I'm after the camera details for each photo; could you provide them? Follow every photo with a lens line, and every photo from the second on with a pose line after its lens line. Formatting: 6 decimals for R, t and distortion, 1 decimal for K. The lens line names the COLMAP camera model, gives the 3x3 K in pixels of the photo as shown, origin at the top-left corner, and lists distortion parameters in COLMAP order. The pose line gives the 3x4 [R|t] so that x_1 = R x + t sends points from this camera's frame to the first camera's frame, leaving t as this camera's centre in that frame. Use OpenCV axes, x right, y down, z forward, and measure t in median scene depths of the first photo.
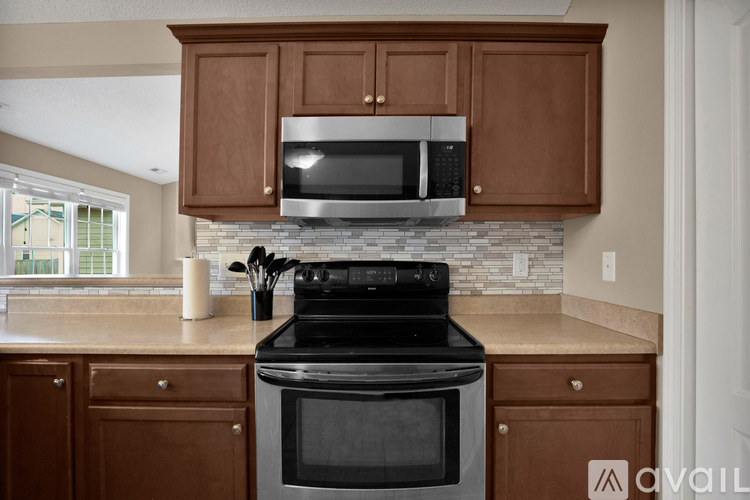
lens RADIAL K [[349.8, 0, 375.6], [0, 349.8, 255.7], [0, 0, 1]] dist [0.001452, 0.000003]
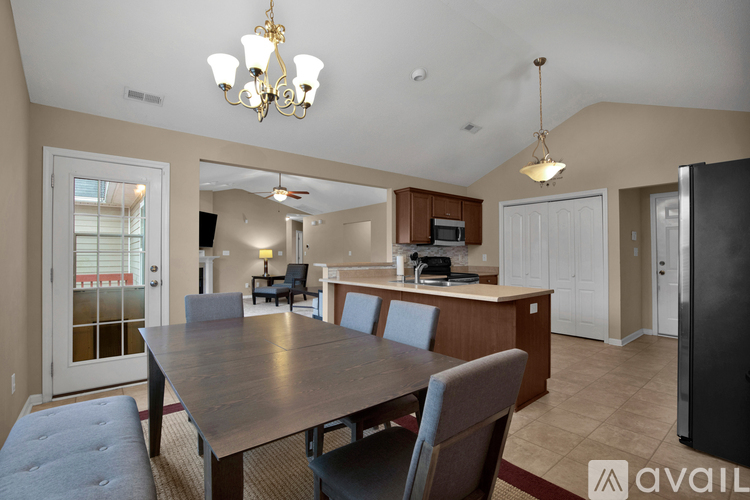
lens RADIAL K [[349.8, 0, 374.4], [0, 349.8, 251.1], [0, 0, 1]] dist [0.001452, 0.000003]
pose [[0.784293, 0.006901, 0.620352, -2.895974], [-0.001597, 0.999957, -0.009104, -0.009035], [-0.620388, 0.006150, 0.784271, -1.448396]]
